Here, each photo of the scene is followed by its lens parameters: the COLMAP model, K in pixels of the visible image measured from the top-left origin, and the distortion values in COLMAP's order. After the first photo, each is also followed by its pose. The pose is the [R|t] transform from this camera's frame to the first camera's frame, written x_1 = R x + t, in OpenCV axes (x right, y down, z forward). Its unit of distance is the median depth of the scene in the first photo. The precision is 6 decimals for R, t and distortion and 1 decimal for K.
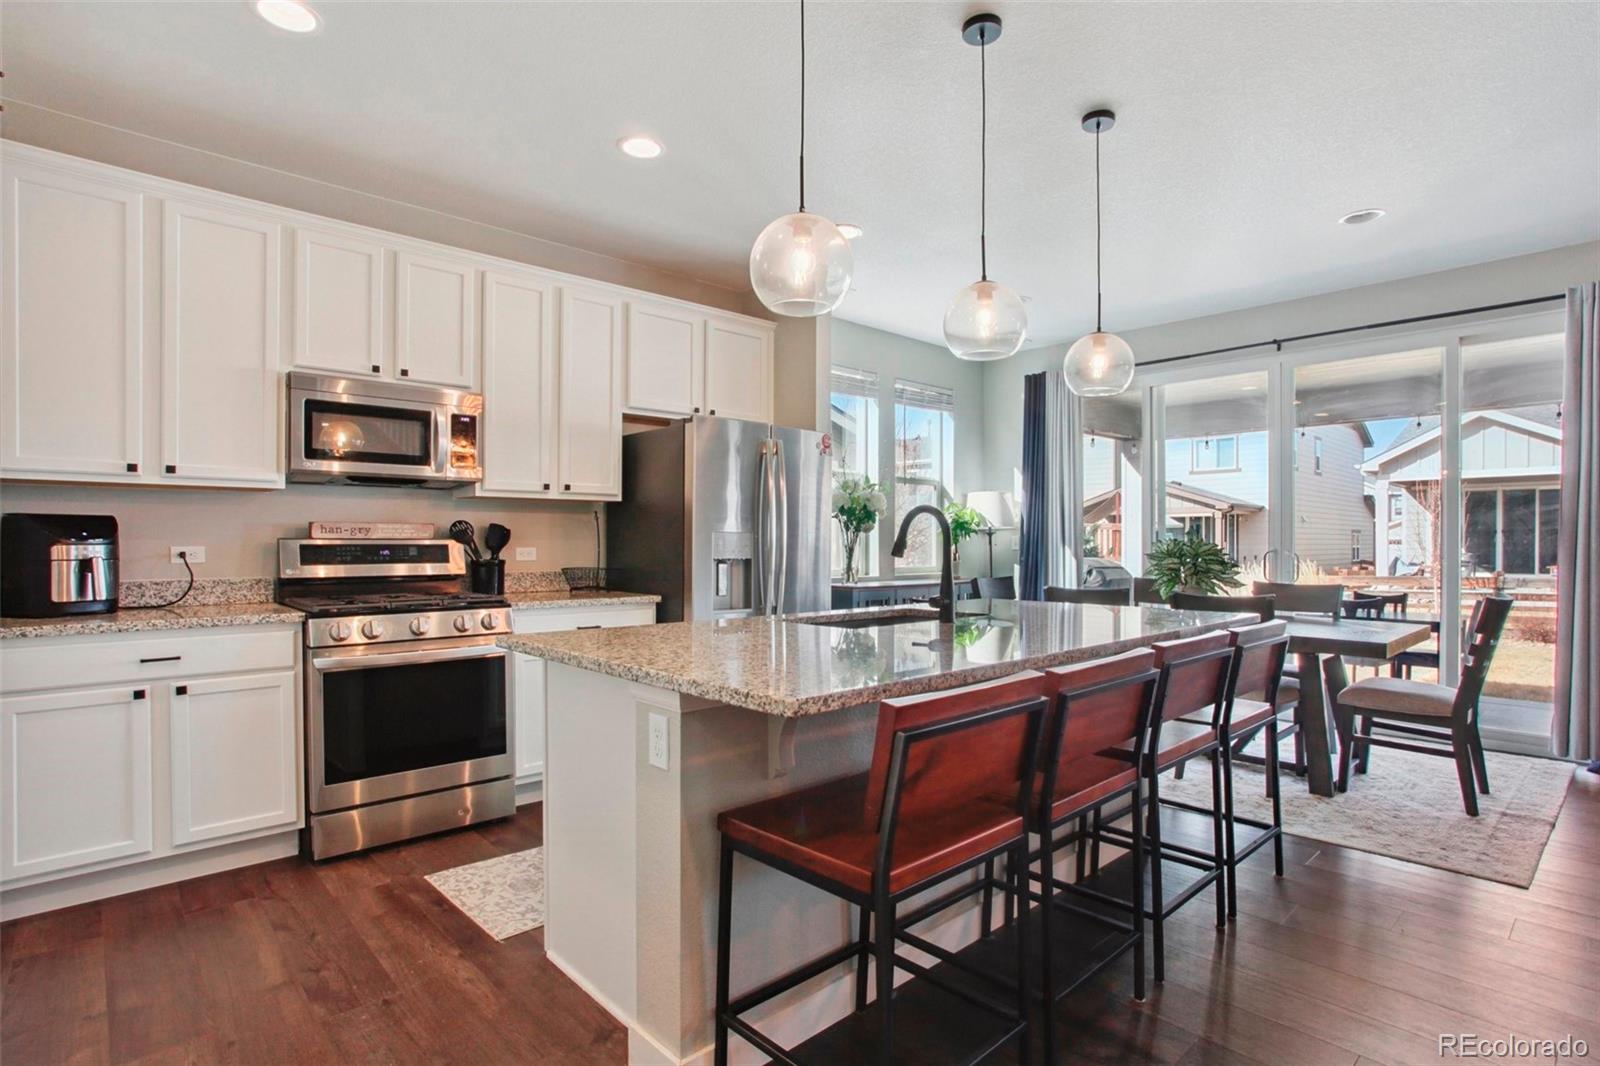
lens RADIAL K [[797.1, 0, 814.9], [0, 797.1, 539.9], [0, 0, 1]] dist [-0.052561, 0.026823]
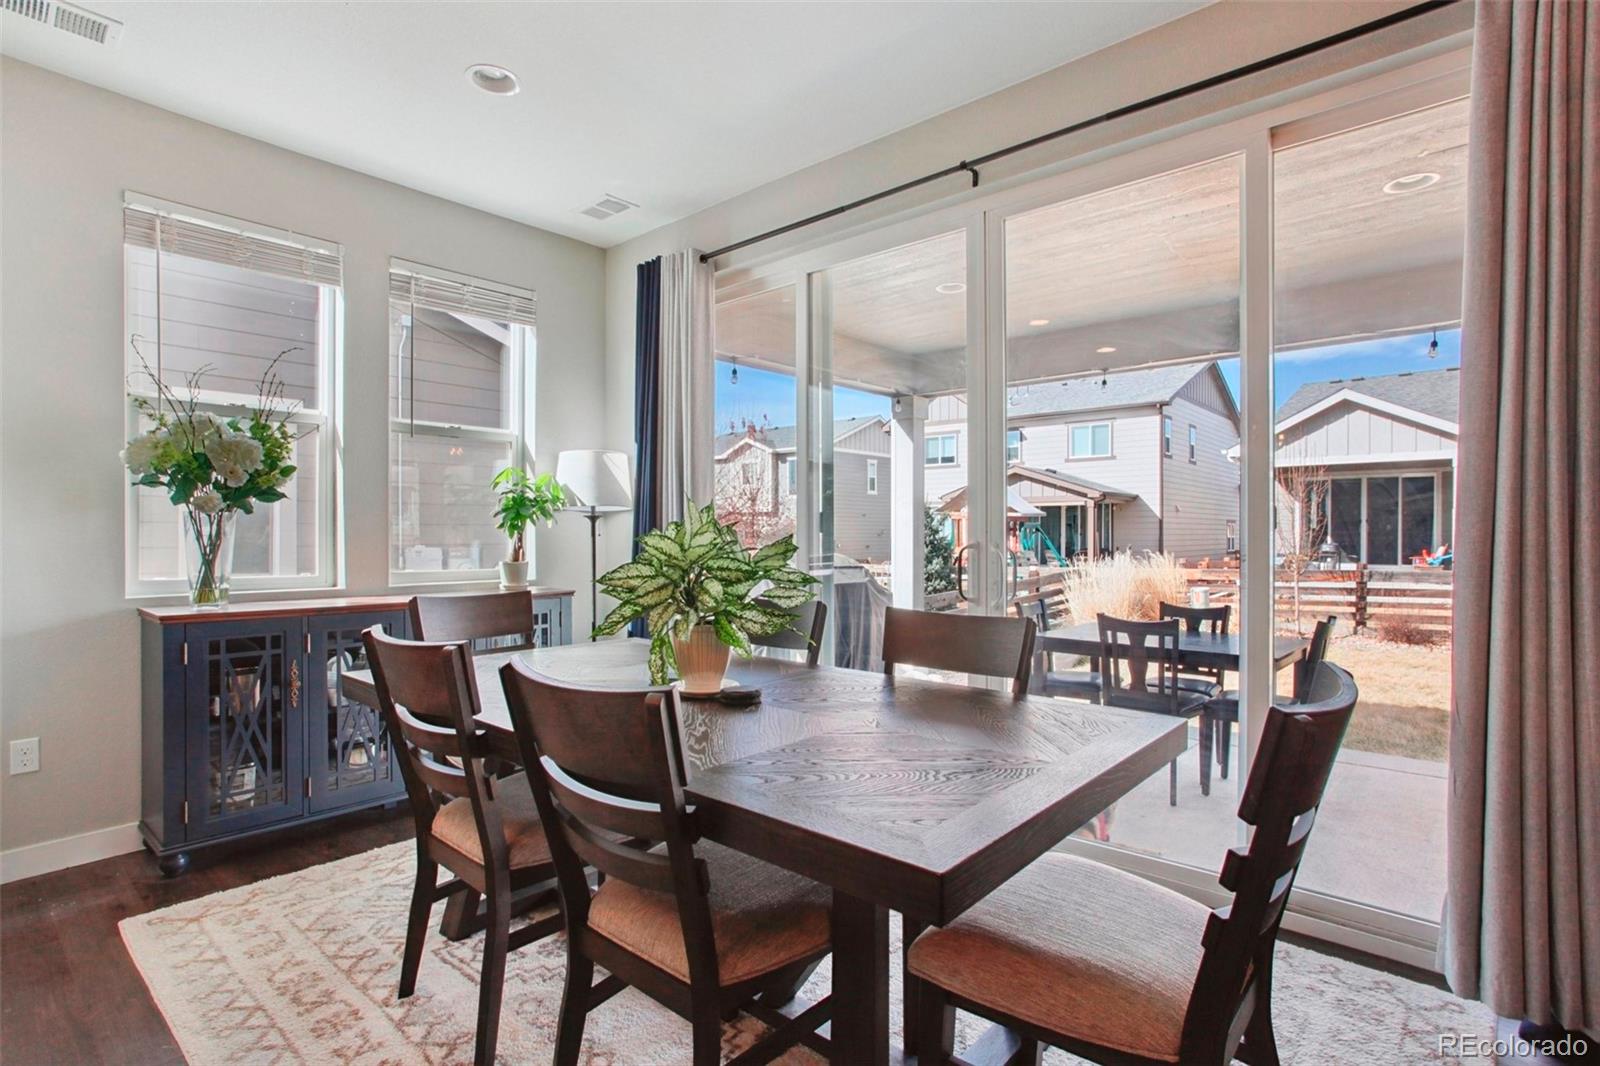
lens RADIAL K [[797.1, 0, 789.5], [0, 797.1, 530.3], [0, 0, 1]] dist [-0.052561, 0.026823]
pose [[0.996332, -0.000233, 0.085568, 0.113853], [0.000238, 1.000000, -0.000050, 0.000997], [-0.085568, 0.000071, 0.996332, 0.125163]]
